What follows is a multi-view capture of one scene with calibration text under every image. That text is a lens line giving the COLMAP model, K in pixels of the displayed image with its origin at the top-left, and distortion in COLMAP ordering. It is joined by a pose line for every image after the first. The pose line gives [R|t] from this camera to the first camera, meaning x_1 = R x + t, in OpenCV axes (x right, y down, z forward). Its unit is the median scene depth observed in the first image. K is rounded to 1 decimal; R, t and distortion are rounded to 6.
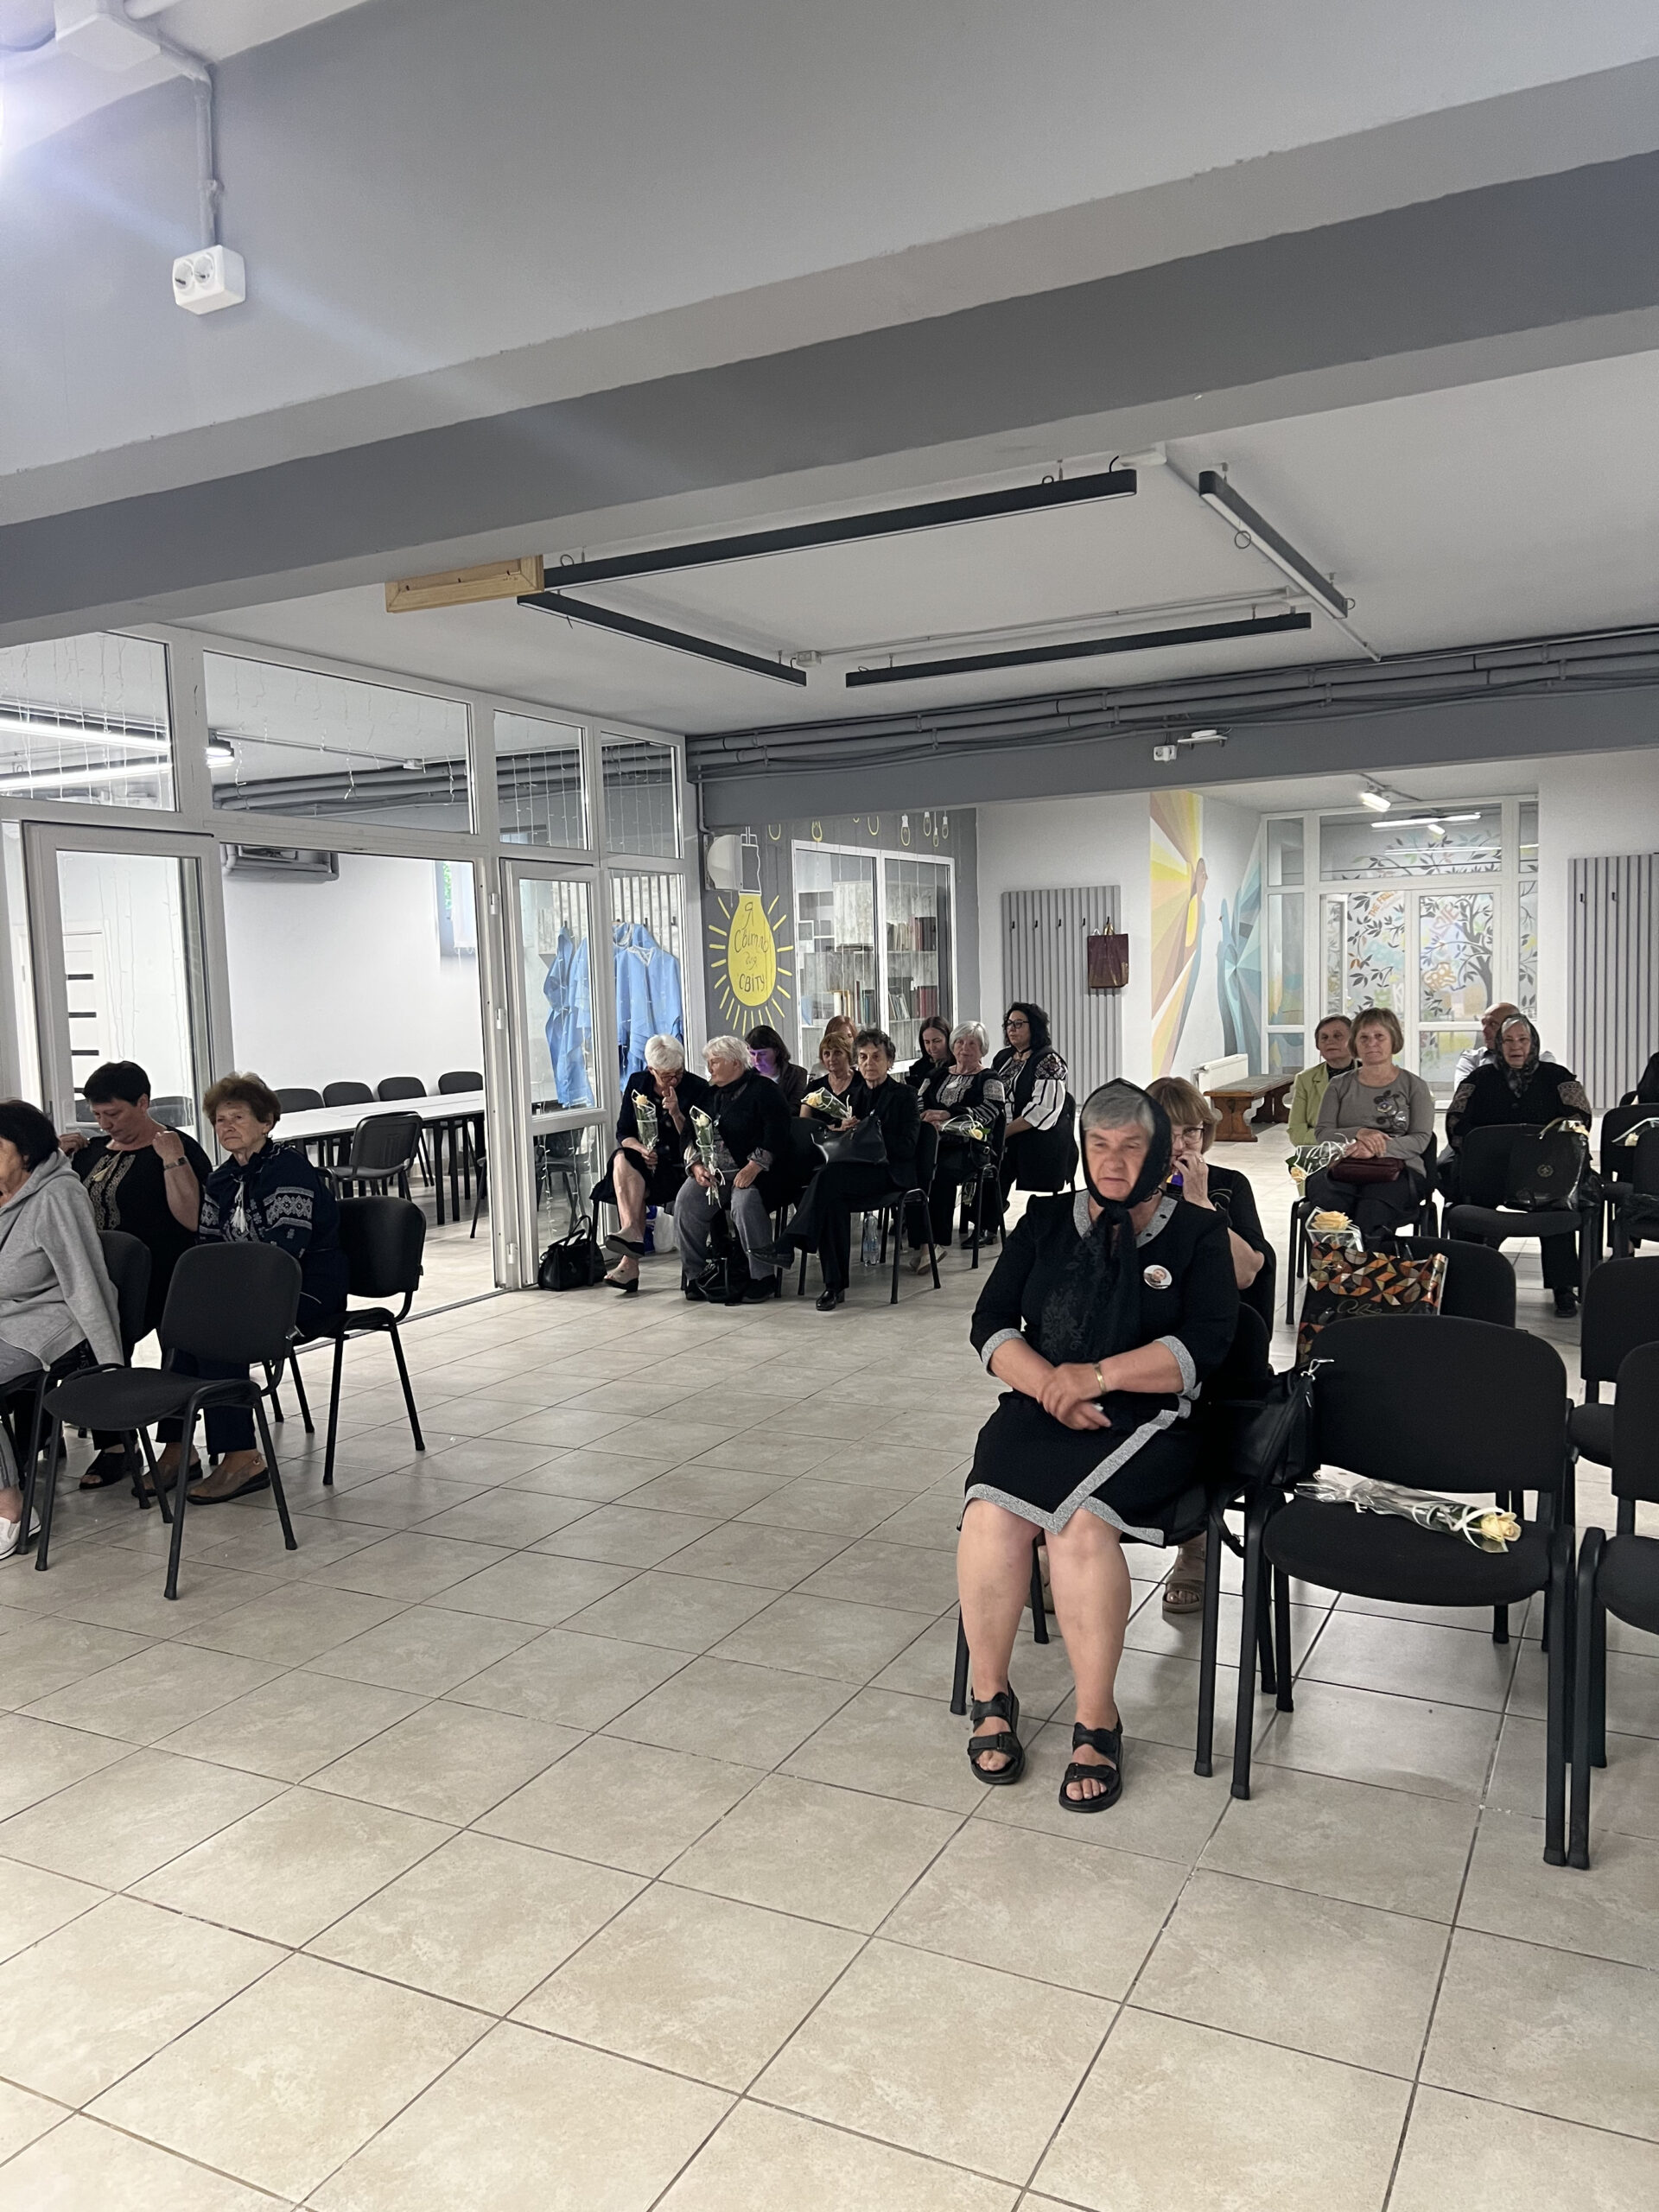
lens RADIAL K [[1664.1, 0, 819.6], [0, 1664.1, 1109.6], [0, 0, 1]] dist [0.061379, -0.074934]
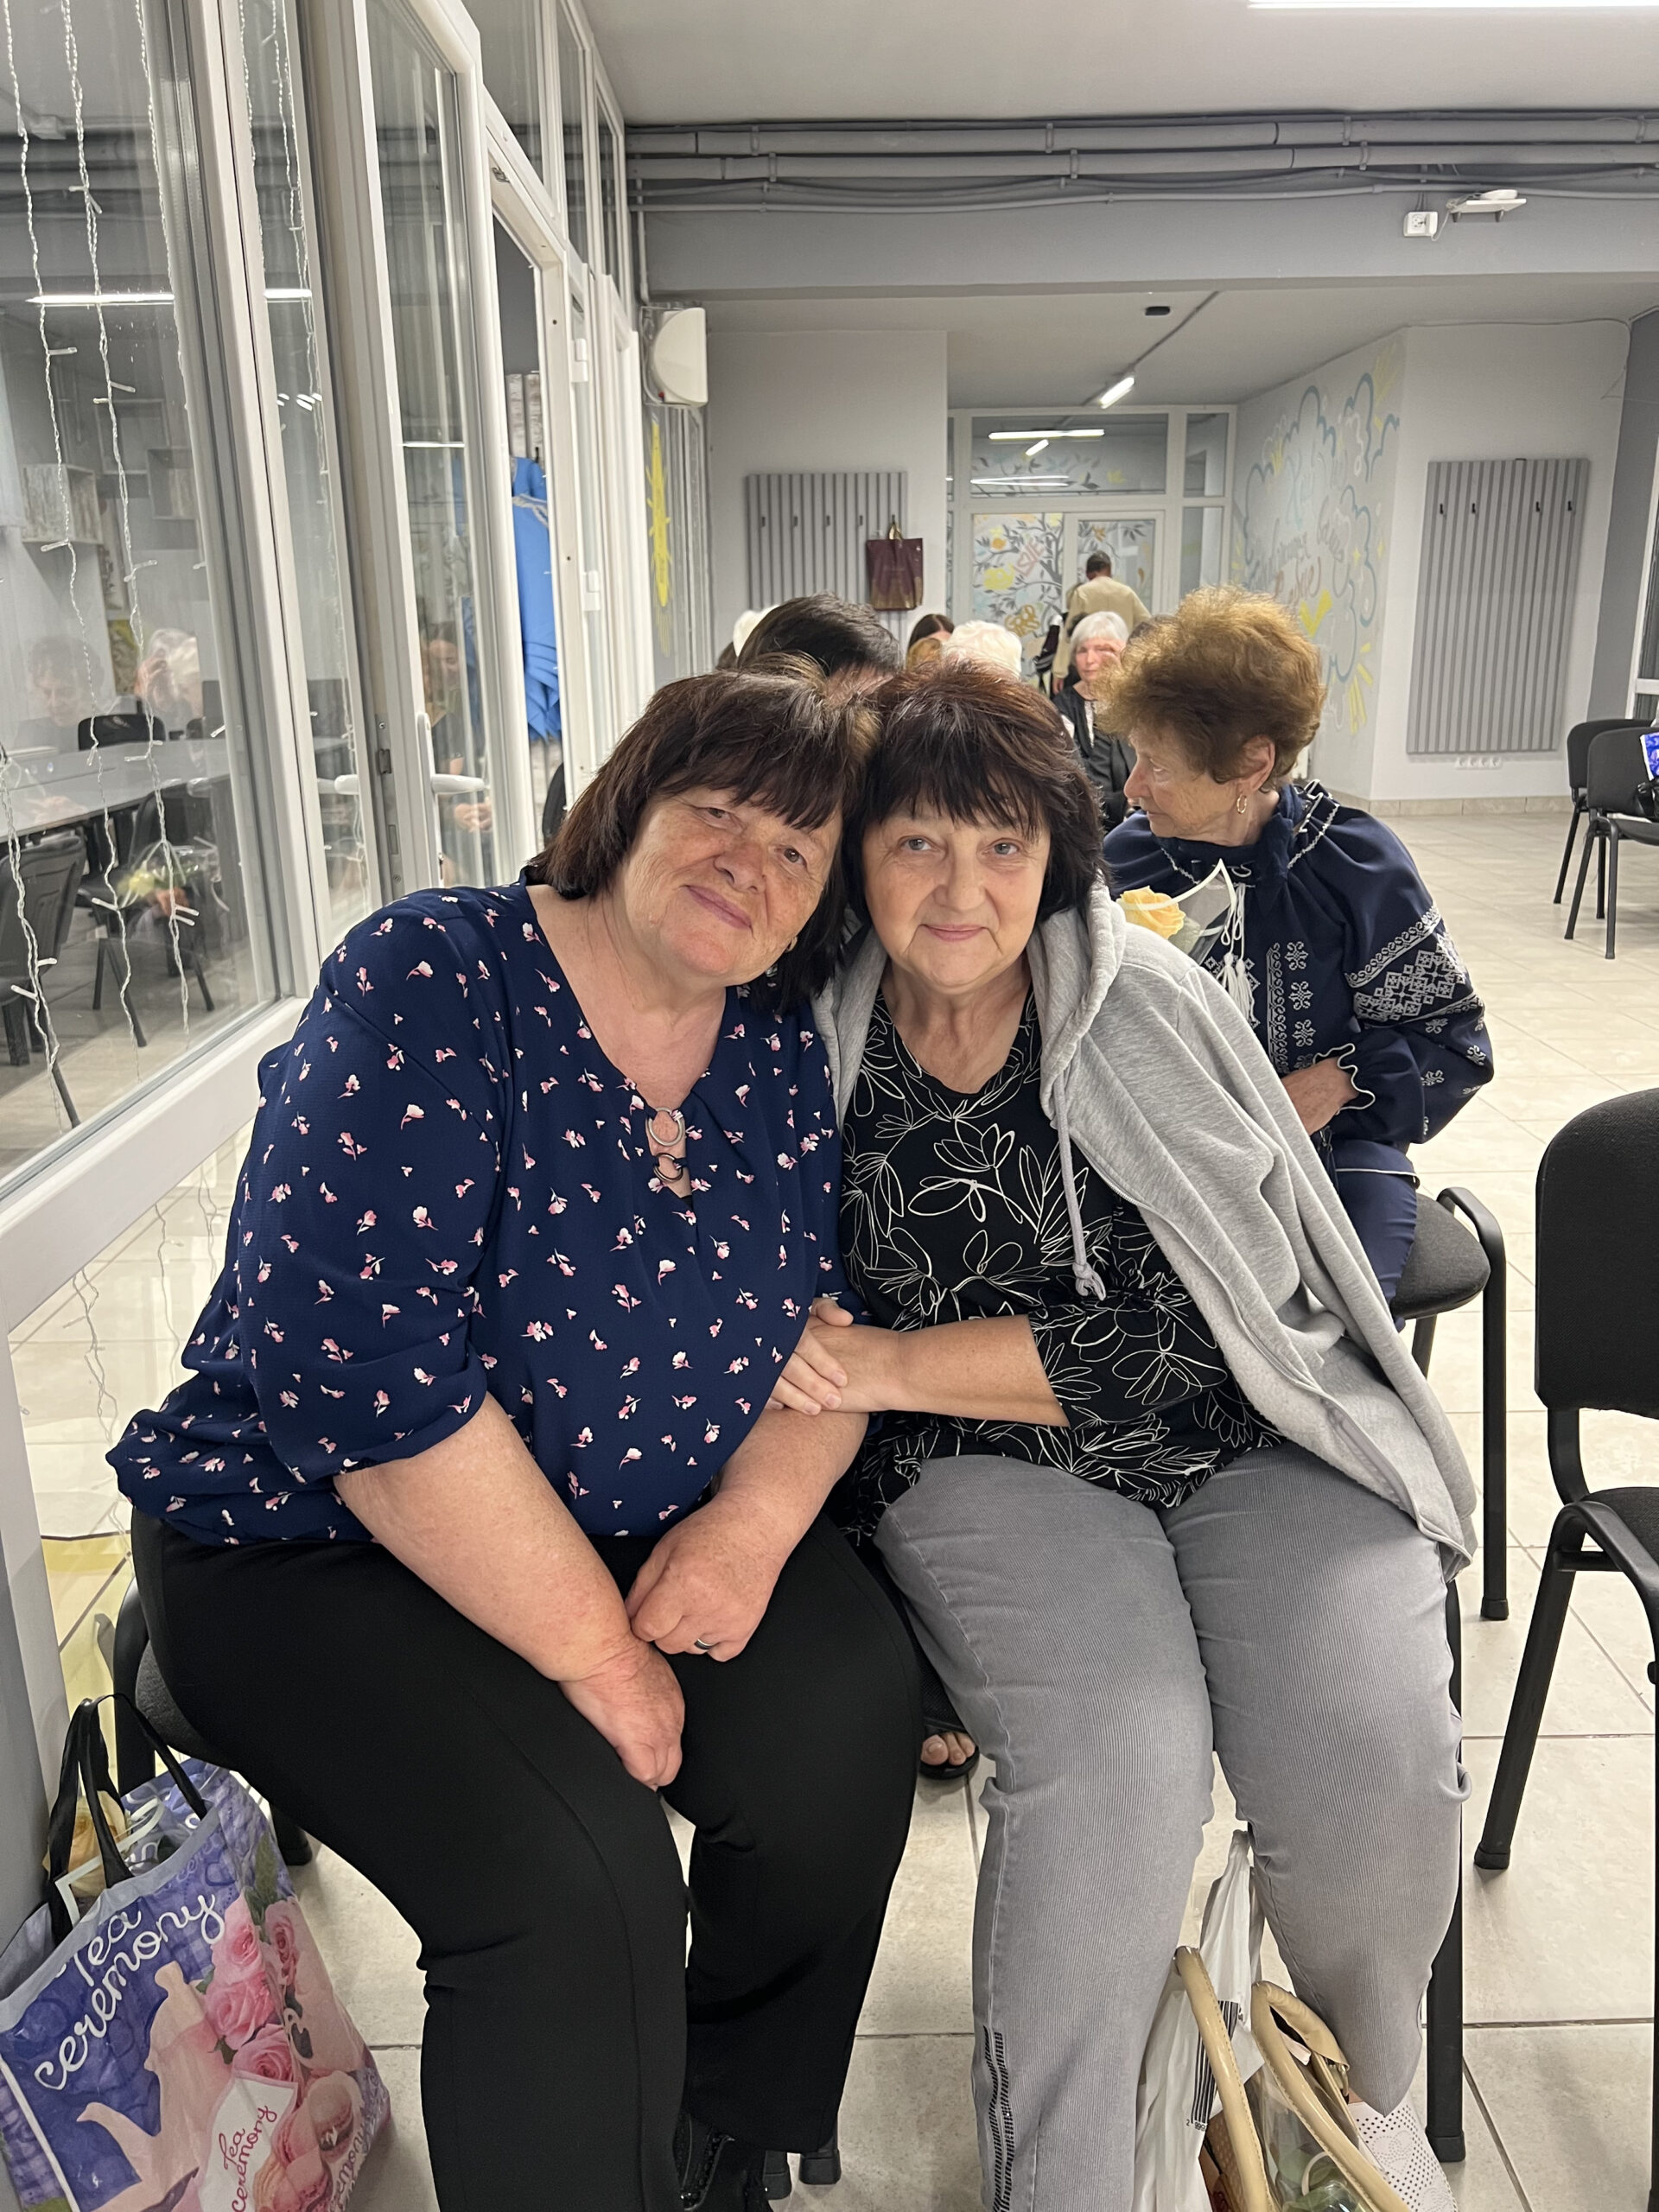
lens RADIAL K [[1664.1, 0, 819.6], [0, 1664.1, 1109.6], [0, 0, 1]] dist [0.061379, -0.074934]
pose [[0.883287, -0.112595, 0.455111, -0.281636], [0.025374, 0.980792, 0.193401, 0.005282], [-0.468145, -0.159281, 0.869178, 0.334023]]
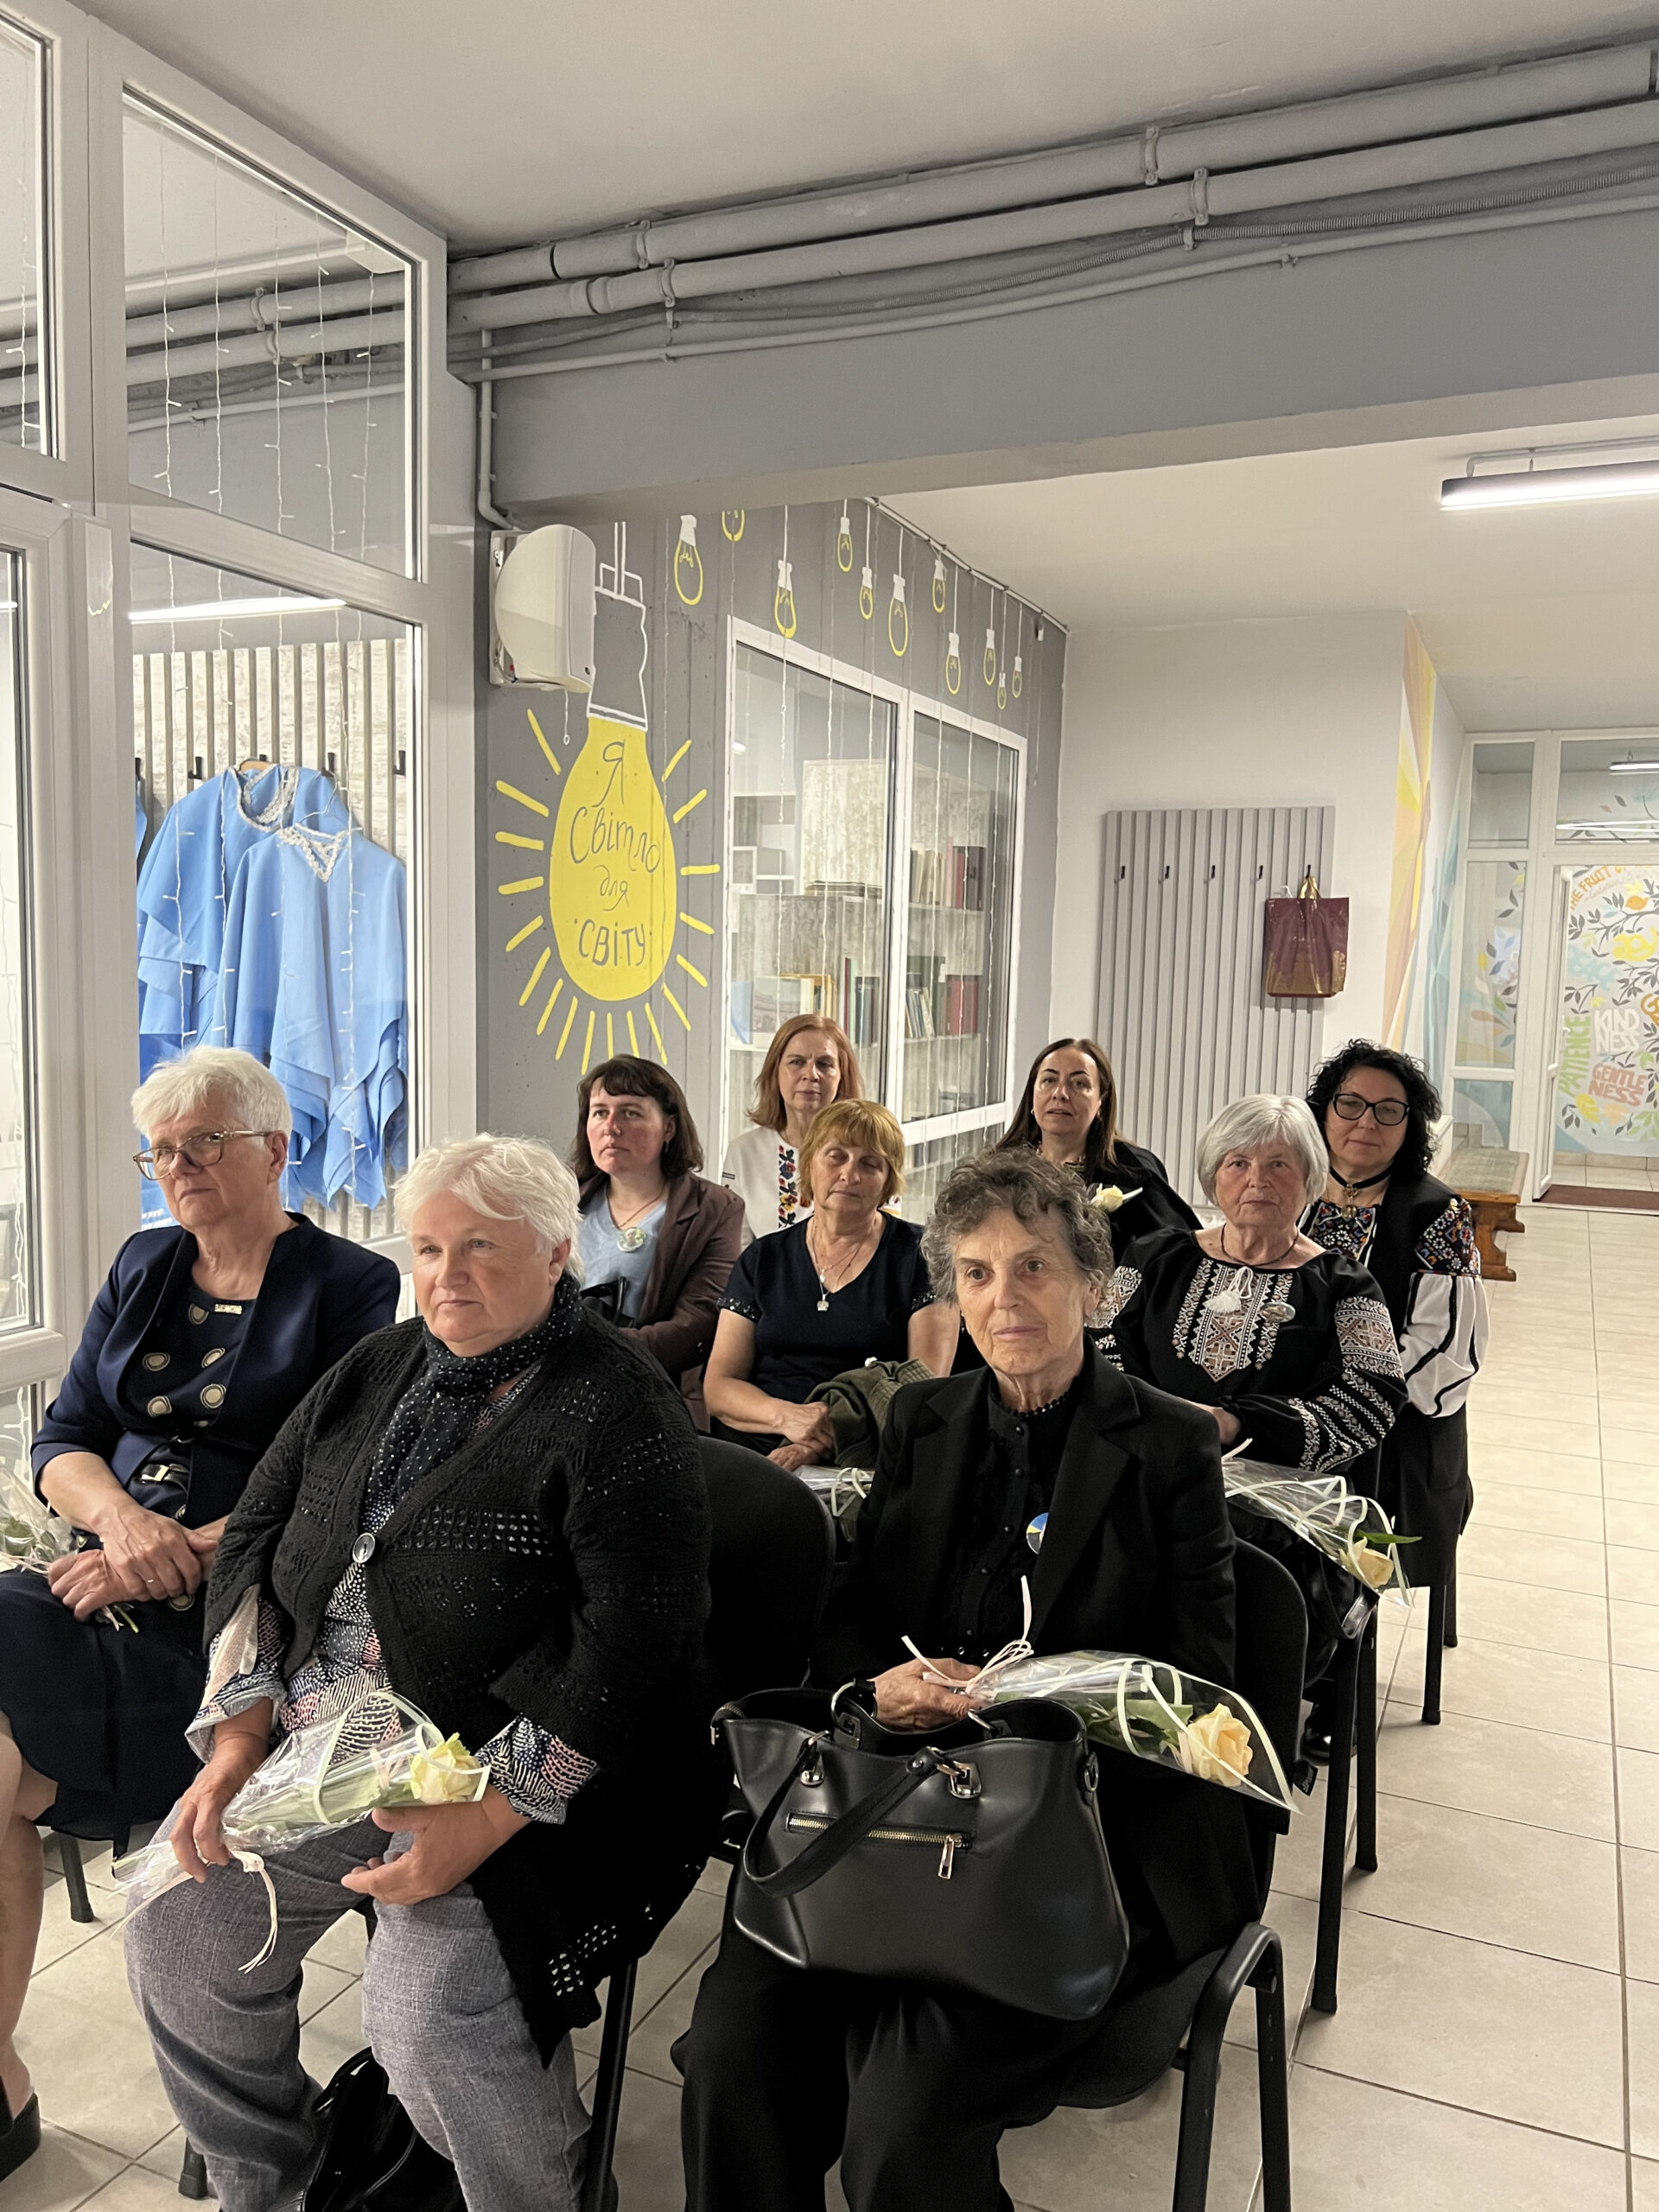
lens RADIAL K [[1664.1, 0, 819.6], [0, 1664.1, 1109.6], [0, 0, 1]] dist [0.061379, -0.074934]
pose [[0.997311, 0.050248, 0.053347, -0.009350], [-0.050683, 0.998692, 0.006820, -0.037638], [-0.052935, -0.009505, 0.998553, 0.539360]]
